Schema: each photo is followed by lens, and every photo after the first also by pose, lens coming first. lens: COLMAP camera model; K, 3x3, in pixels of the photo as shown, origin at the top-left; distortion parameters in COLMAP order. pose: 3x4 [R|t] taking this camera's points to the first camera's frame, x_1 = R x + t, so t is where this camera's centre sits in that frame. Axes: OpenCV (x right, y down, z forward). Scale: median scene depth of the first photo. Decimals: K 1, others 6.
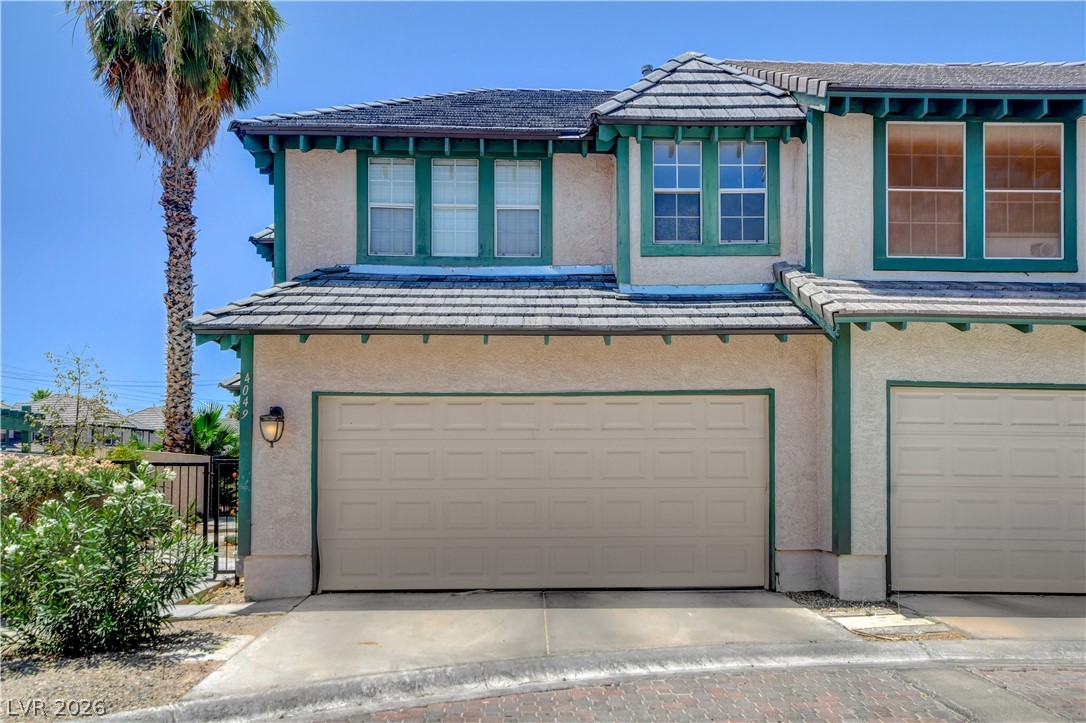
lens RADIAL K [[904.9, 0, 544.9], [0, 904.9, 413.2], [0, 0, 1]] dist [0.036141, 0.007283]
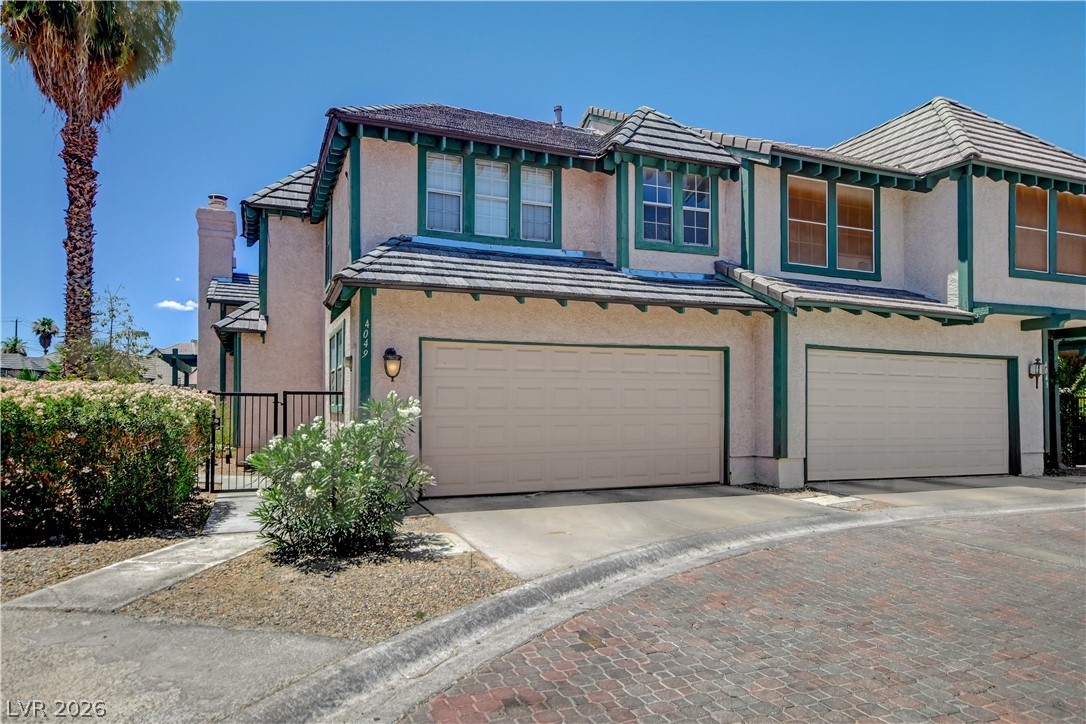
lens RADIAL K [[688.6, 0, 543.0], [0, 688.6, 362.0], [0, 0, 1]] dist [0.010907, 0.002468]
pose [[0.938650, 0.025386, 0.343935, -0.400227], [-0.026279, 0.999653, -0.002065, 0.007274], [-0.343868, -0.007100, 0.938991, 0.054195]]
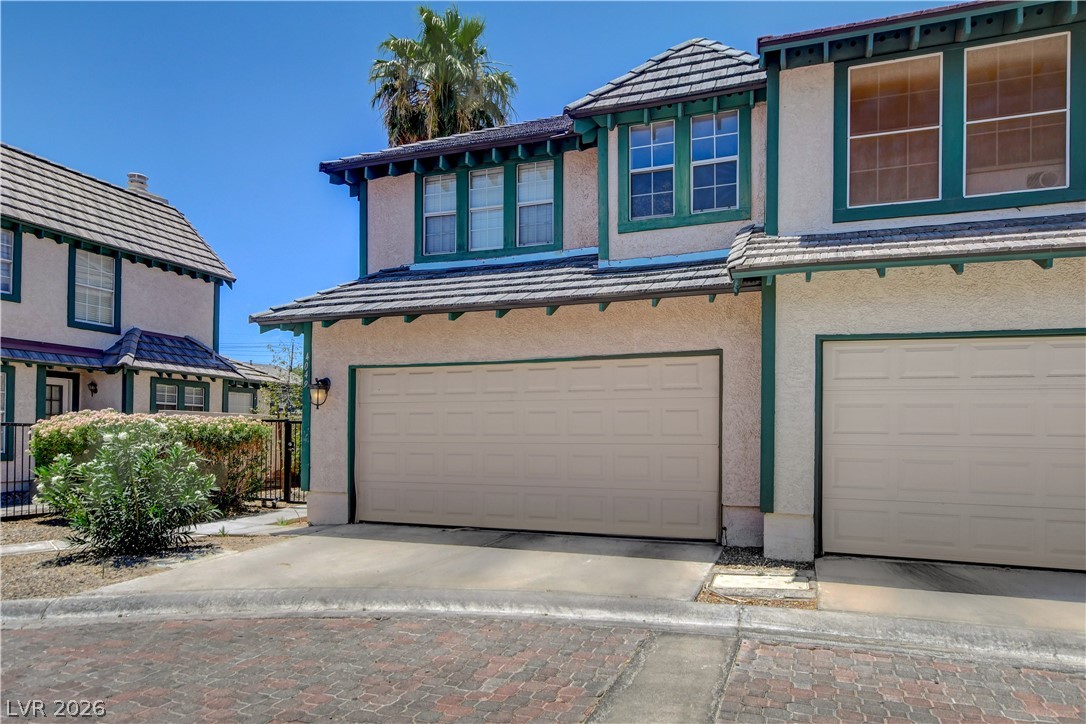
lens RADIAL K [[708.1, 0, 541.9], [0, 708.1, 399.3], [0, 0, 1]] dist [0.008951, 0.004185]
pose [[0.921780, -0.012762, -0.387502, 0.363026], [0.019994, 0.999693, 0.014639, 0.014009], [0.387196, -0.021241, 0.921753, 0.173839]]
